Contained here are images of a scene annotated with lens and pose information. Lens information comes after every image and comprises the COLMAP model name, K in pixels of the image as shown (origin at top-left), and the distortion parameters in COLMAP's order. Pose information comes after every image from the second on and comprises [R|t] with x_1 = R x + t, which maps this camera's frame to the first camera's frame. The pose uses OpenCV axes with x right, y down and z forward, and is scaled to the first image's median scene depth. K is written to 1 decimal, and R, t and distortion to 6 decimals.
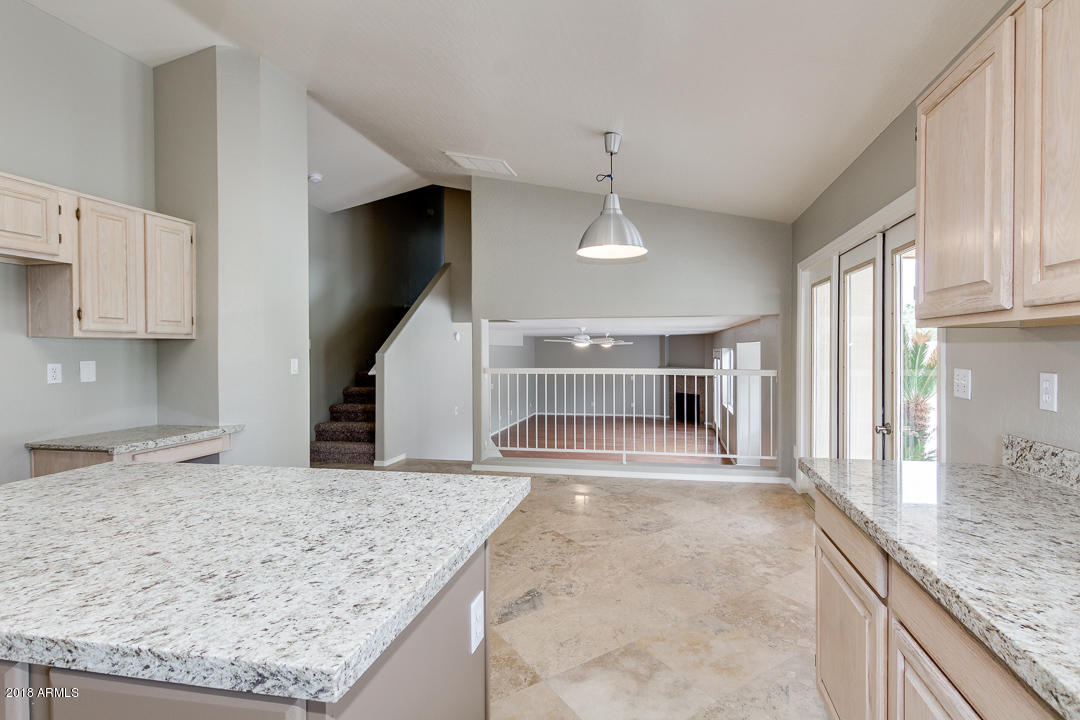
lens RADIAL K [[517.3, 0, 576.8], [0, 517.3, 350.6], [0, 0, 1]] dist [0.004517, 0.000028]
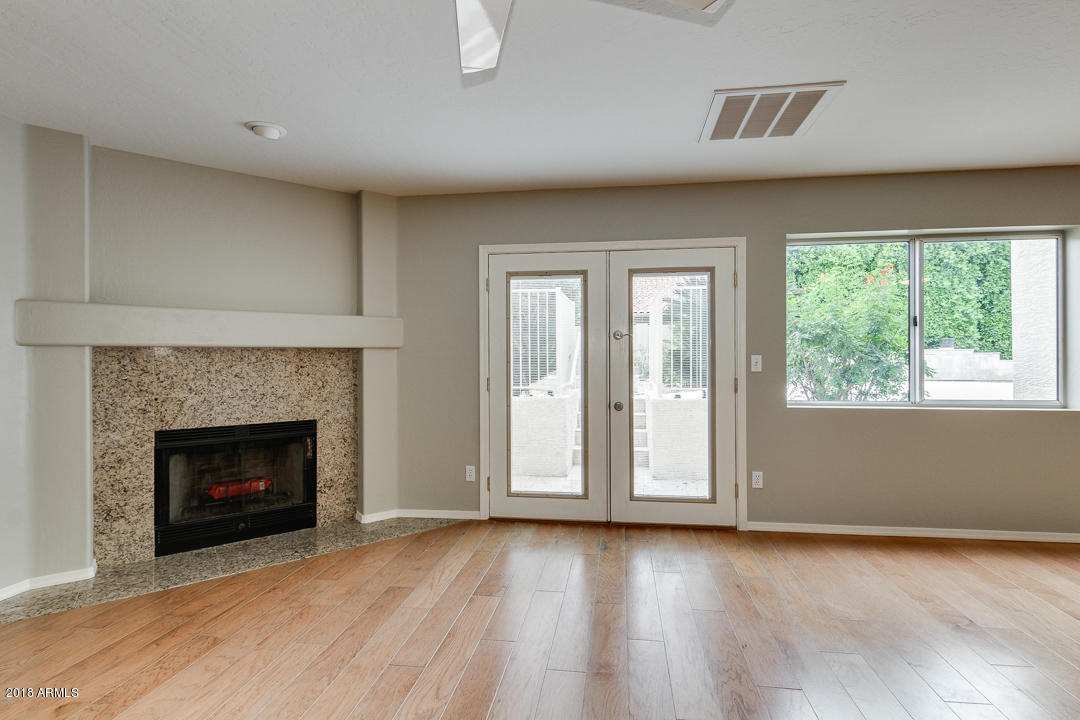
lens RADIAL K [[508.9, 0, 539.2], [0, 508.9, 355.0], [0, 0, 1]] dist [0.010986, -0.004482]
pose [[-0.036911, 0.010176, 0.999267, -0.125701], [0.006244, 0.999931, -0.009952, 0.285409], [-0.999299, 0.005872, -0.036972, 4.480177]]
